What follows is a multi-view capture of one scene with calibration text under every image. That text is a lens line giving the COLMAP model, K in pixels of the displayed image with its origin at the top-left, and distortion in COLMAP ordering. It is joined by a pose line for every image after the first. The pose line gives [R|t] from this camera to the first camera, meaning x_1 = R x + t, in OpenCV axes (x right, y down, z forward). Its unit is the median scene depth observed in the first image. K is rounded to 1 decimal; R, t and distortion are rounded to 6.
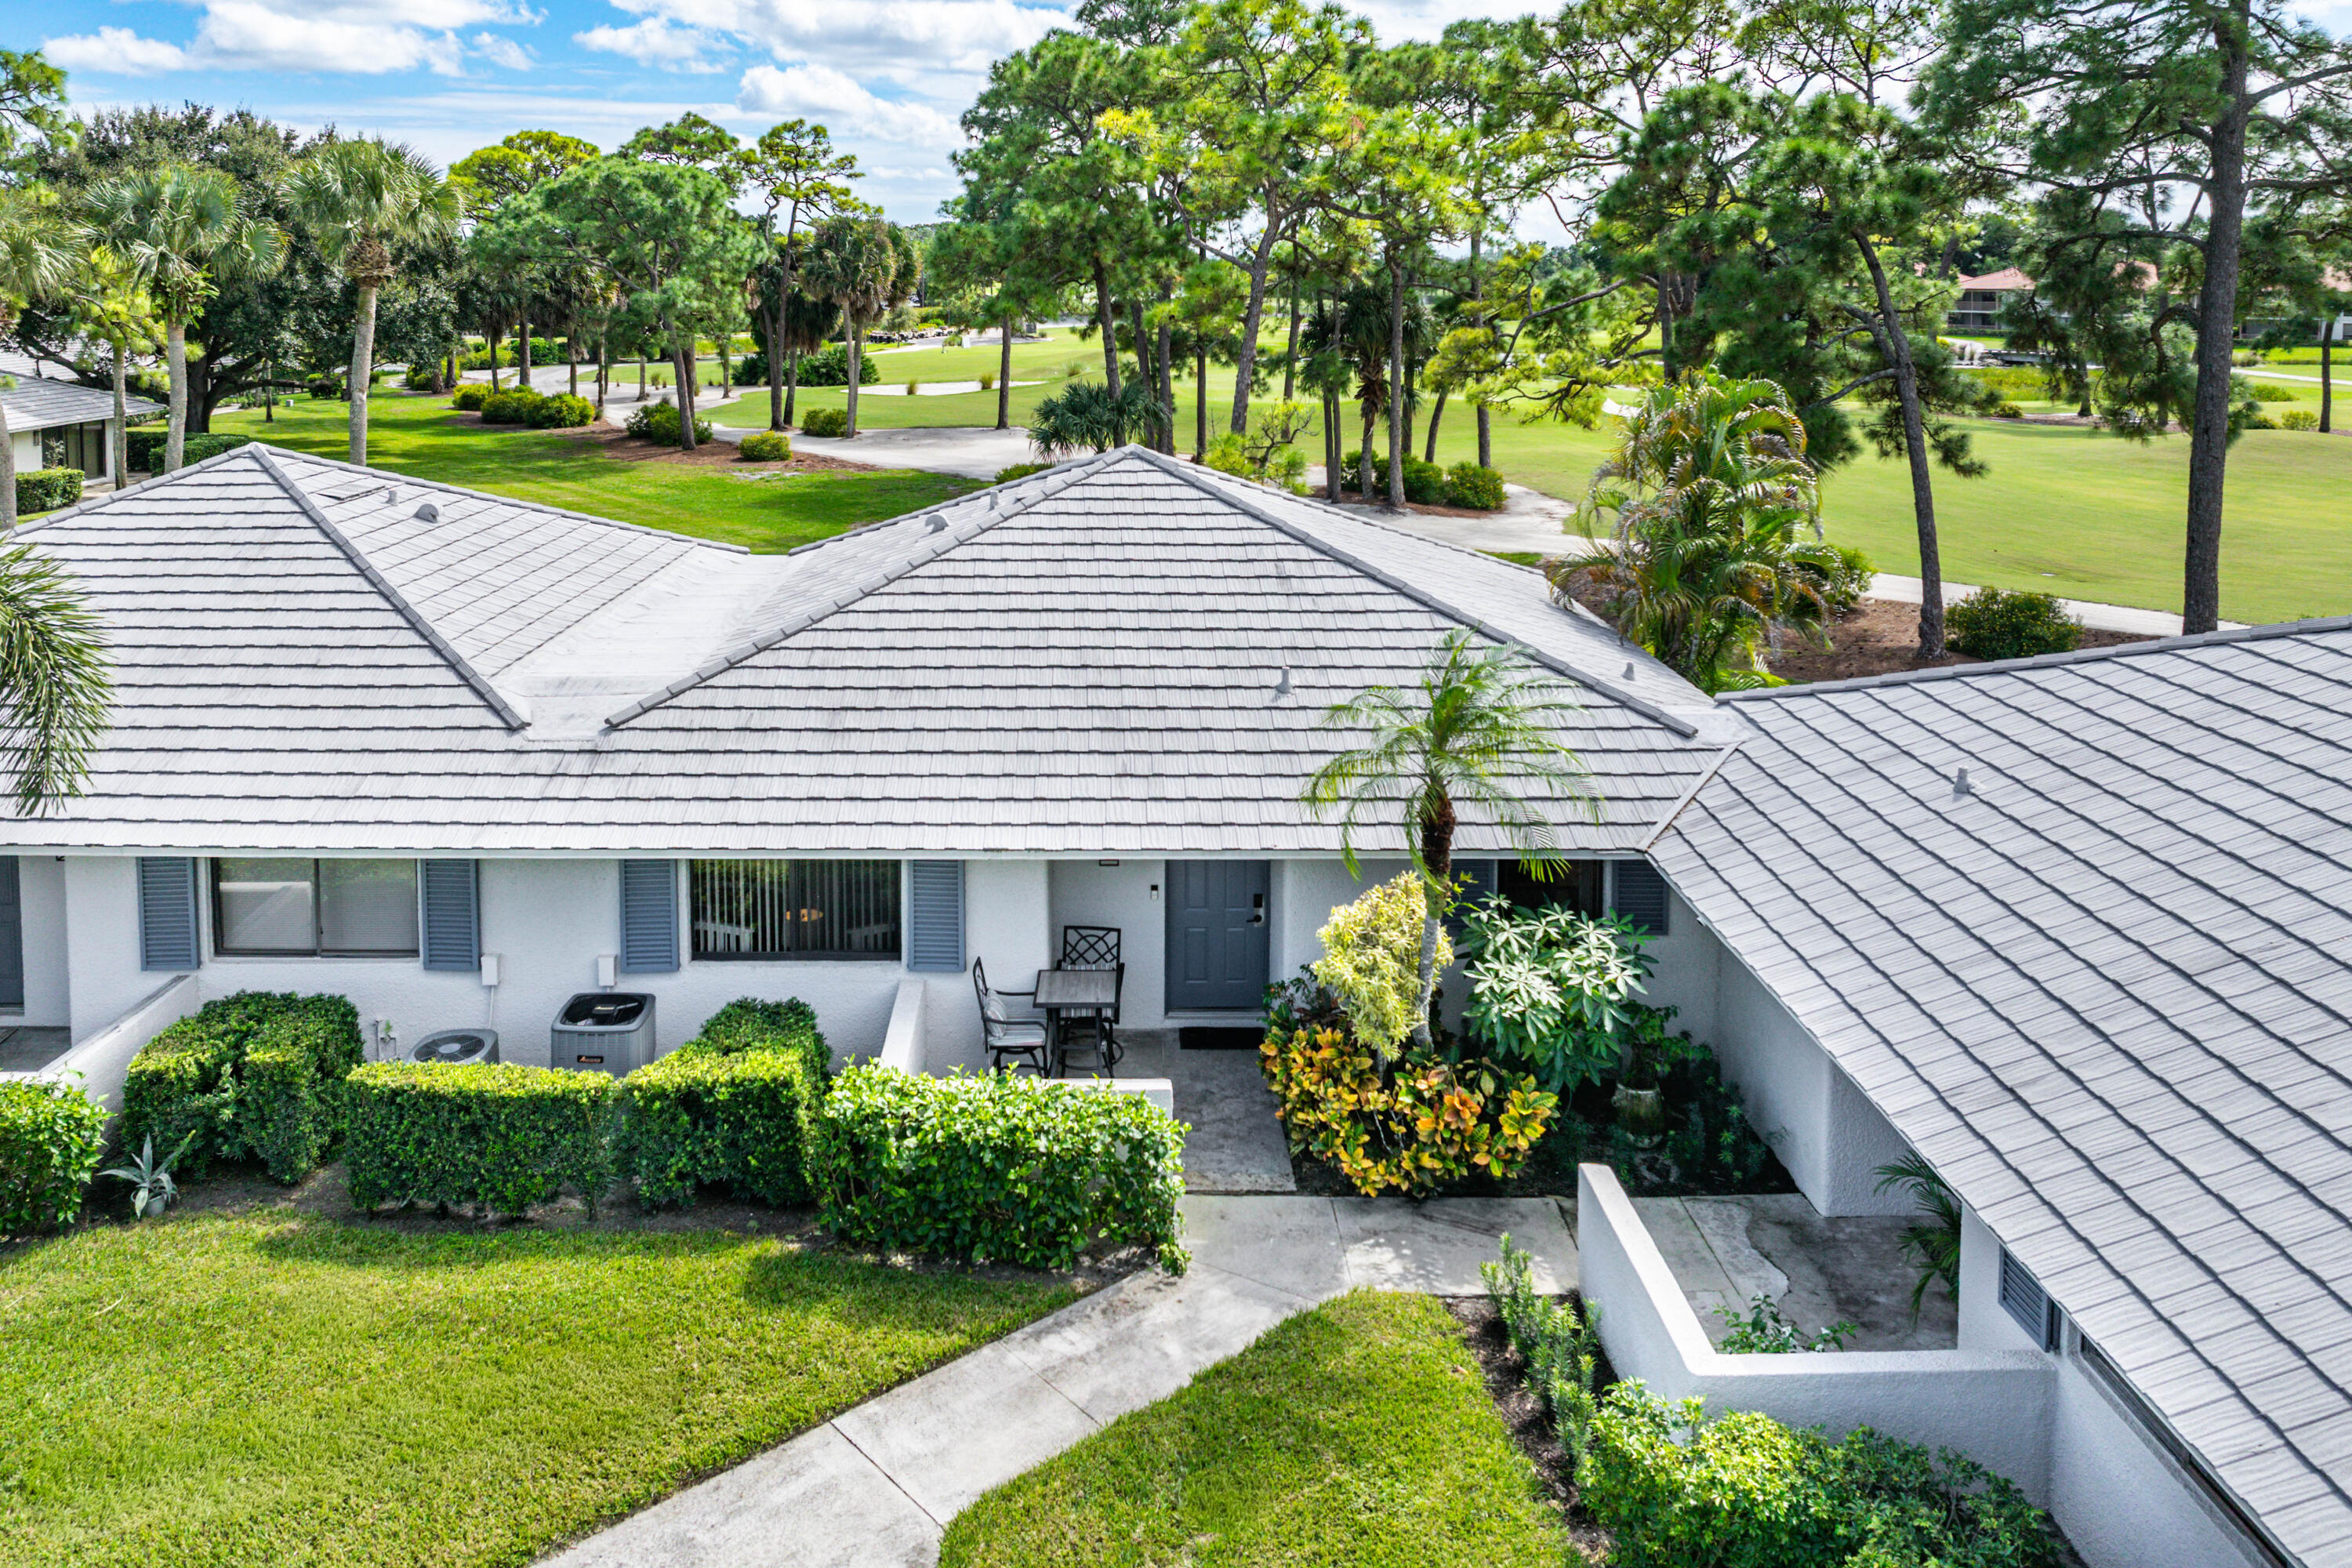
lens RADIAL K [[1759.7, 0, 1087.9], [0, 1759.7, 383.8], [0, 0, 1]] dist [-0.026032, 0.008306]
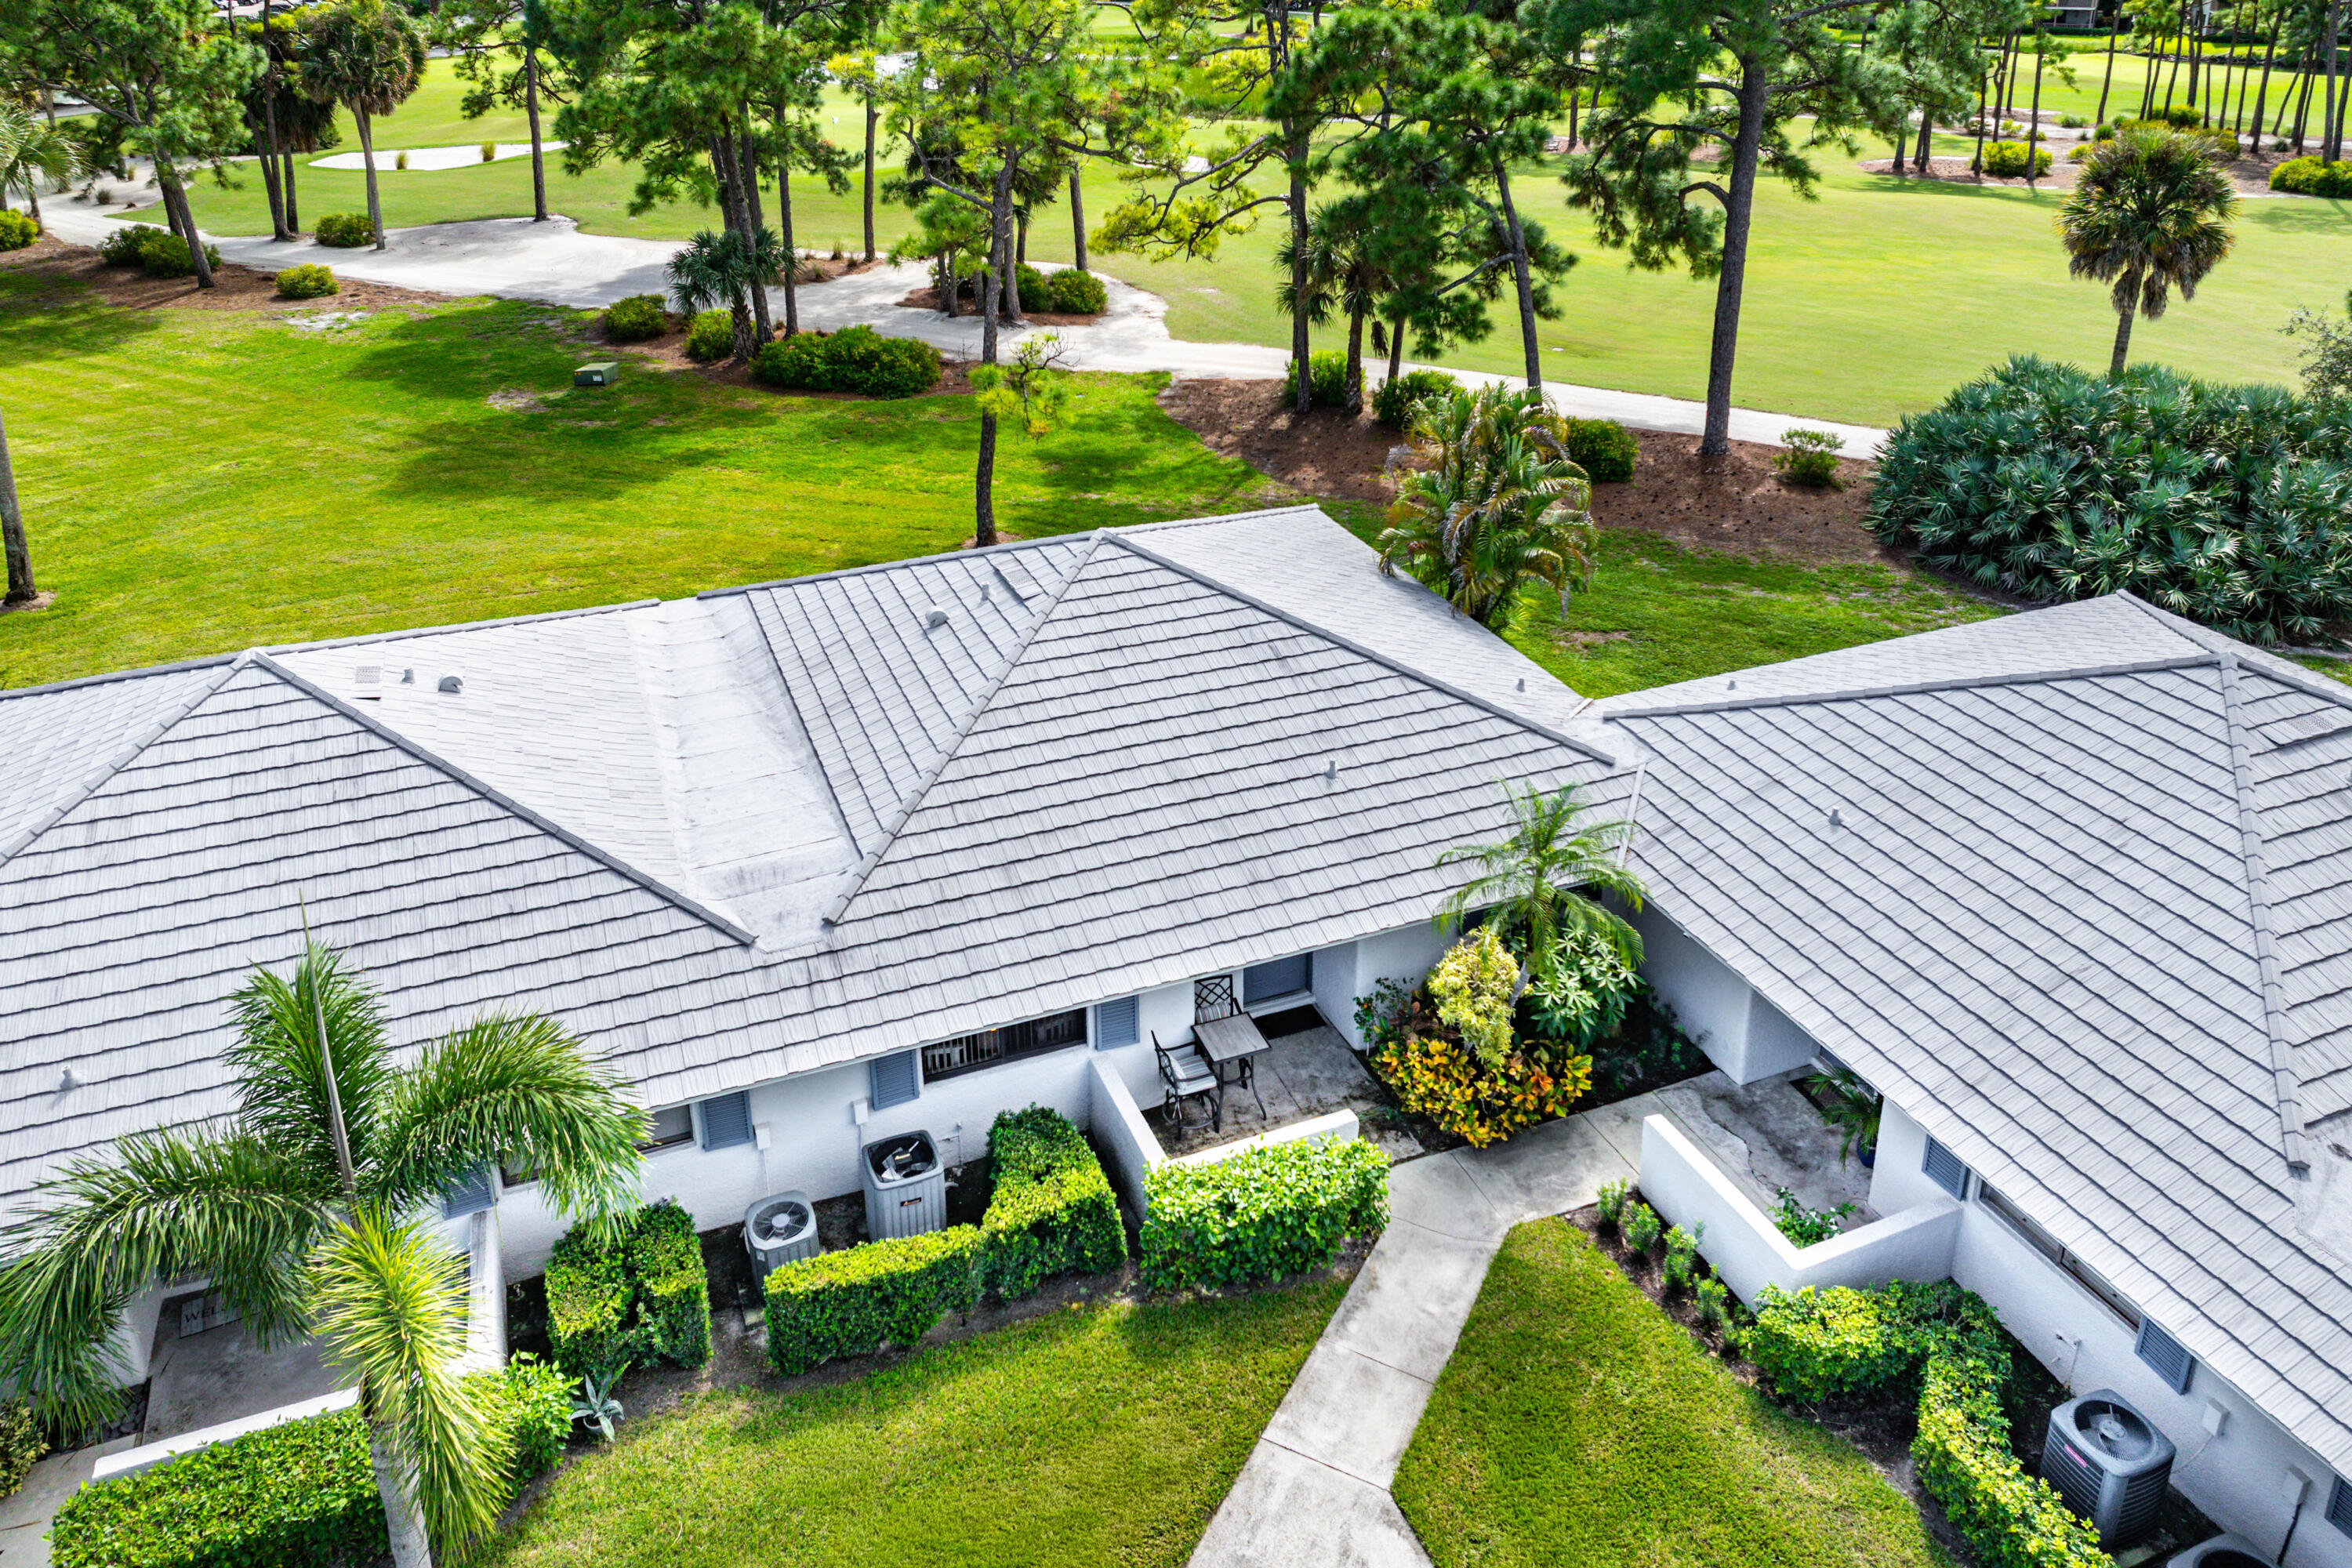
lens RADIAL K [[1696.0, 0, 1186.2], [0, 1696.0, 504.9], [0, 0, 1]] dist [-0.020985, -0.001253]
pose [[0.926997, -0.136526, 0.349339, -0.468790], [0.039666, 0.961860, 0.270650, -0.427894], [-0.372966, -0.237035, 0.897057, -0.047180]]
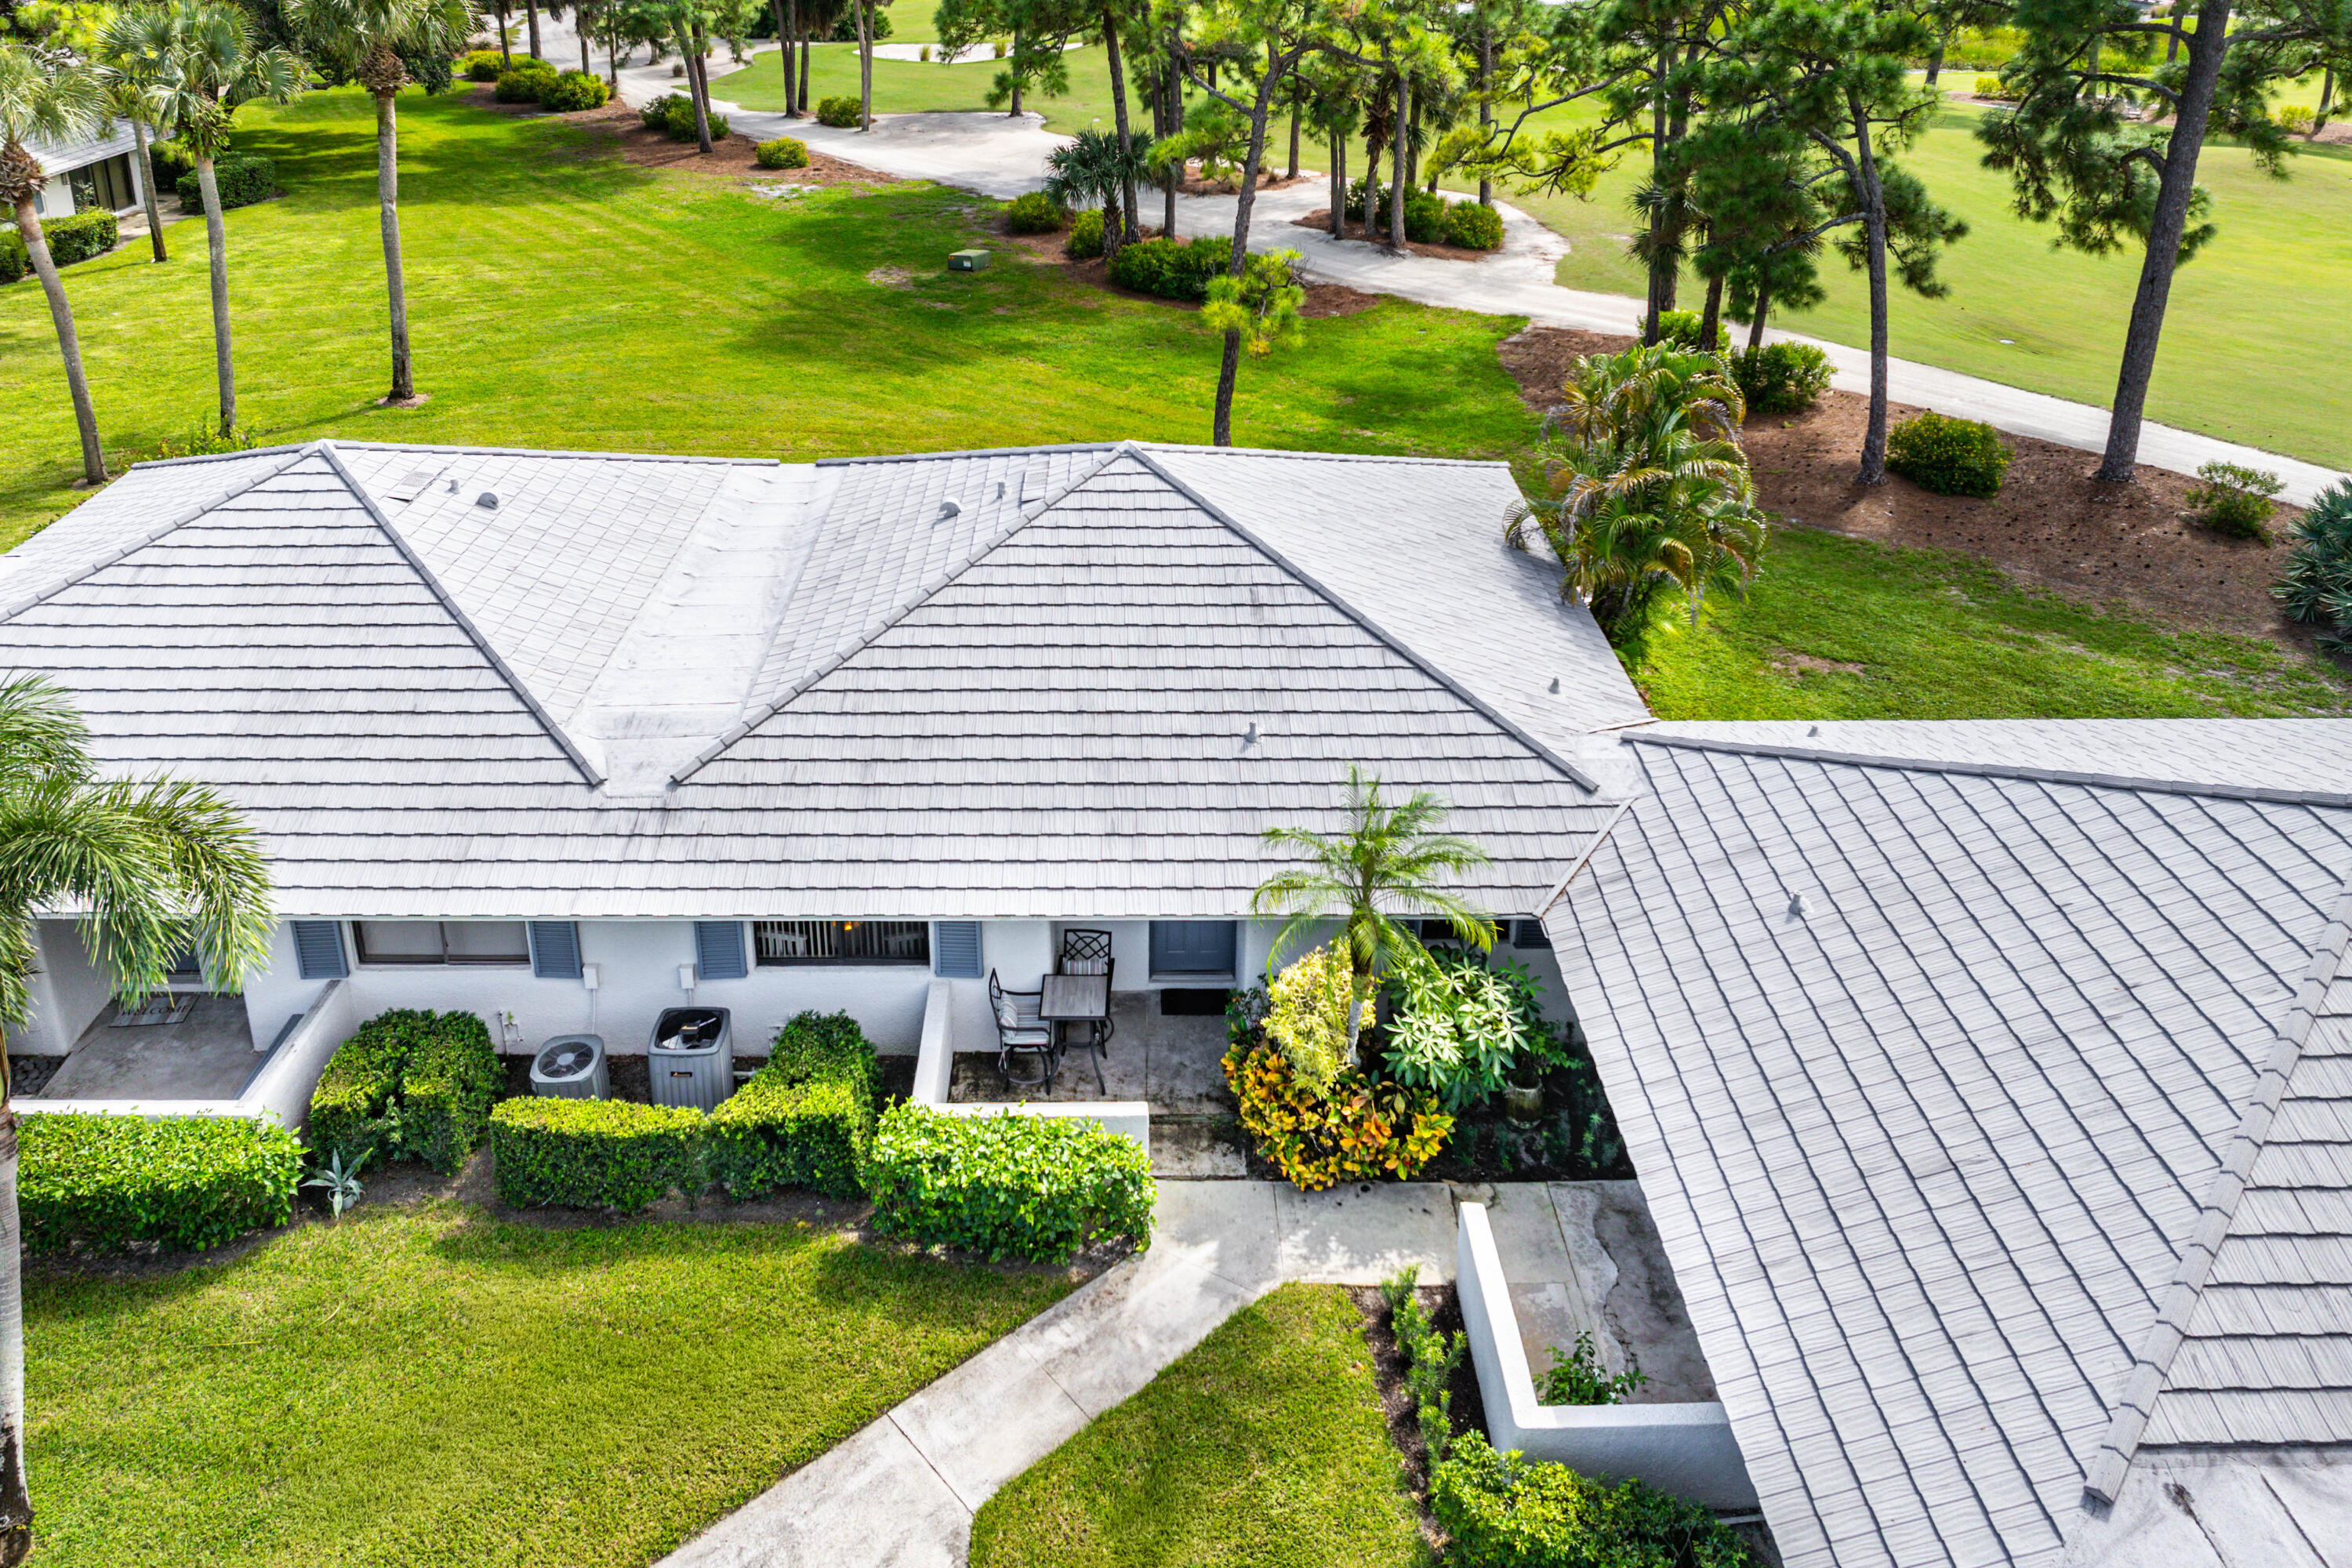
lens RADIAL K [[1739.9, 0, 1123.1], [0, 1739.9, 442.4], [0, 0, 1]] dist [-0.020735, -0.001831]
pose [[0.999951, -0.004958, 0.008601, 0.020819], [0.002537, 0.965213, 0.261452, -0.374607], [-0.009598, -0.261417, 0.965178, -0.072617]]
